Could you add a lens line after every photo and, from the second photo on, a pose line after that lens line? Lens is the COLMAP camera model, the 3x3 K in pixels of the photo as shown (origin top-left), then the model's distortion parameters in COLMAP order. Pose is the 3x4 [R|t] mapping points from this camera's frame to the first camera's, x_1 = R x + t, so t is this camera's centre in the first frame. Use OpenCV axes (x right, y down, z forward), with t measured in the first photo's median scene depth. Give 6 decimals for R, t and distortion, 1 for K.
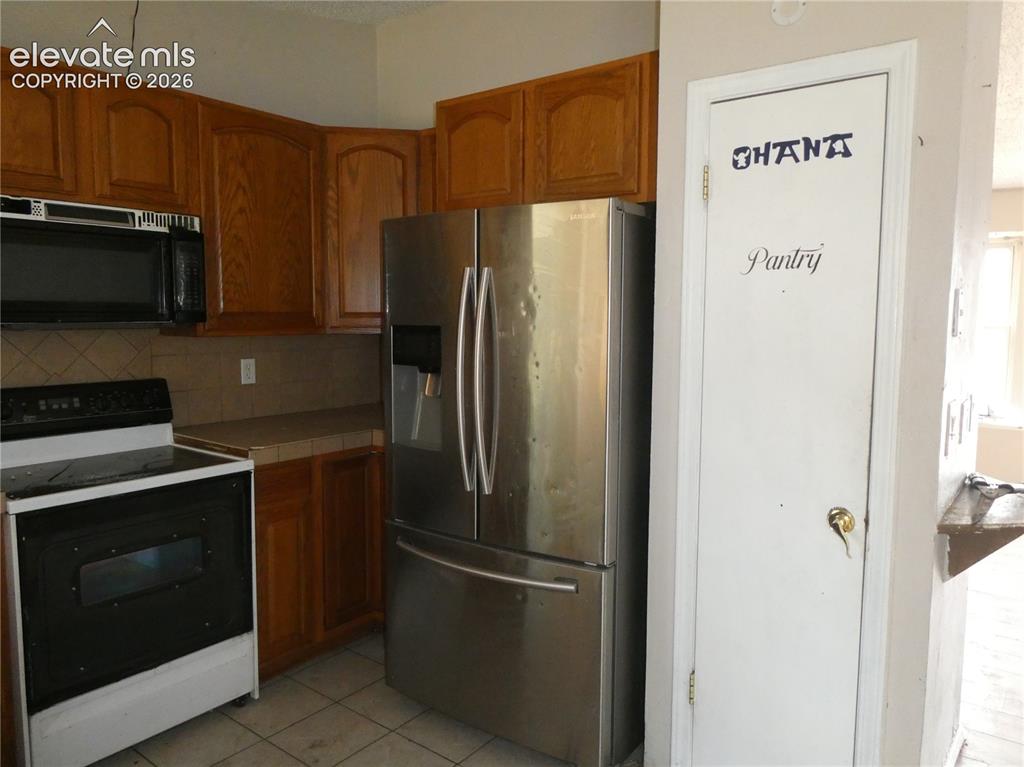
lens RADIAL K [[740.6, 0, 515.2], [0, 740.6, 380.8], [0, 0, 1]] dist [0.006088, -0.006932]
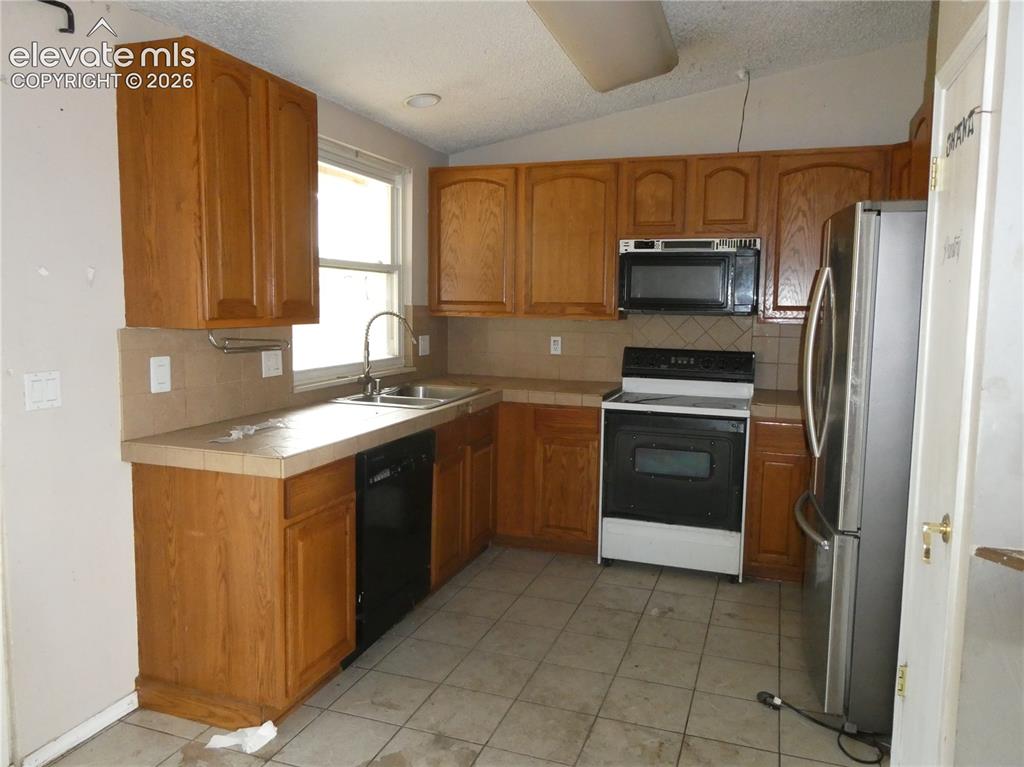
lens RADIAL K [[740.6, 0, 515.2], [0, 740.6, 380.8], [0, 0, 1]] dist [0.006088, -0.006932]
pose [[0.311613, 0.102642, -0.944649, 0.834250], [-0.102326, 0.991992, 0.074031, -0.008072], [0.944683, 0.073593, 0.319620, 0.130017]]
